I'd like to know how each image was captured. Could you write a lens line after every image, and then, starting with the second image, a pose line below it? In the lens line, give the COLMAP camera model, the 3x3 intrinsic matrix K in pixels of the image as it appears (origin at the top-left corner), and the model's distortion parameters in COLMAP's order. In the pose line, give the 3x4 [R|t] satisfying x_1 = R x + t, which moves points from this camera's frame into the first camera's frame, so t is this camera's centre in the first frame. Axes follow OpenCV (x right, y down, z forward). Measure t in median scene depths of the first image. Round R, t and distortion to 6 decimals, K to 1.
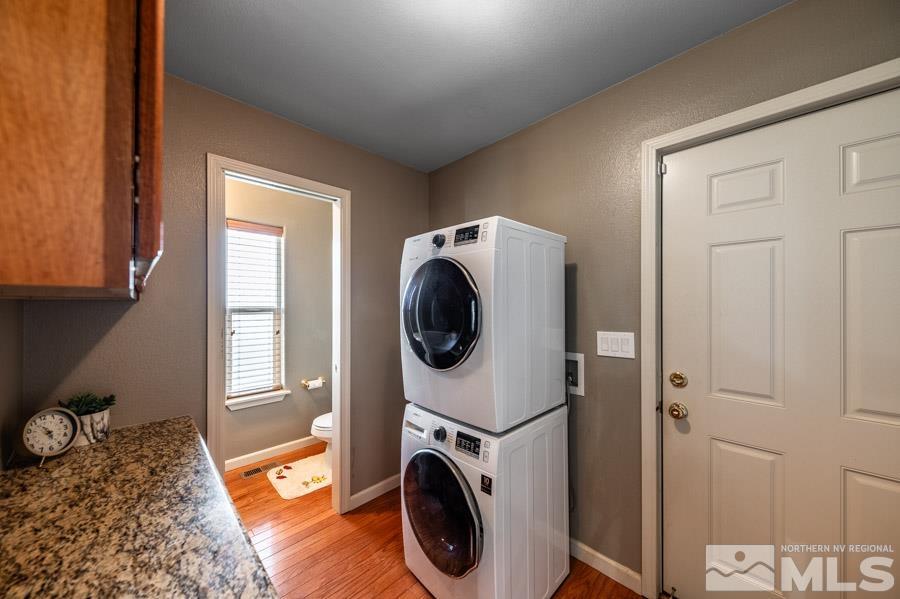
lens RADIAL K [[311.8, 0, 449.3], [0, 311.8, 302.8], [0, 0, 1]] dist [0.000173, -0.000106]
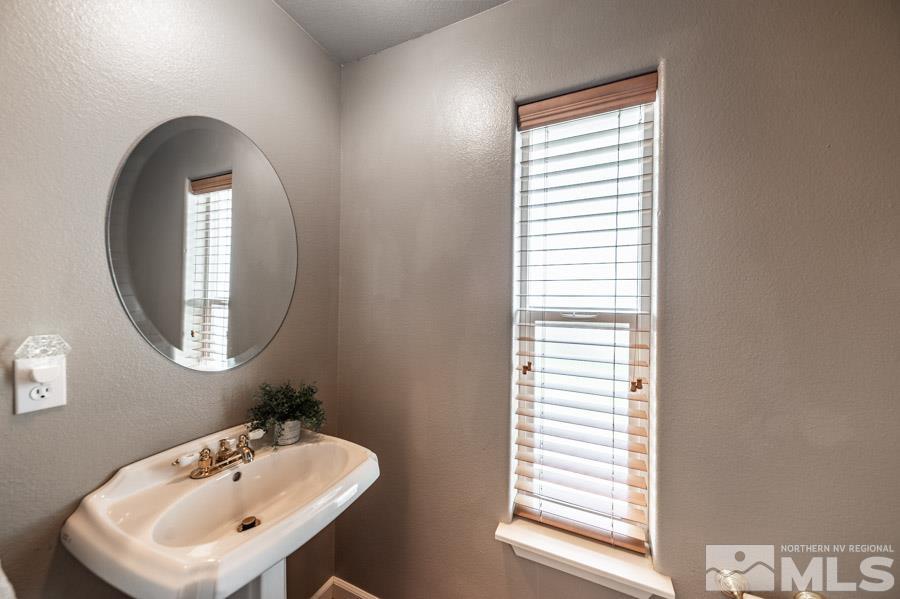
lens RADIAL K [[321.8, 0, 453.7], [0, 321.8, 303.6], [0, 0, 1]] dist [-0.000698, -0.000148]
pose [[0.329315, 0.006824, -0.944196, -0.284593], [-0.012725, 0.999915, 0.002788, 0.007779], [0.944134, 0.011096, 0.329374, 0.691554]]
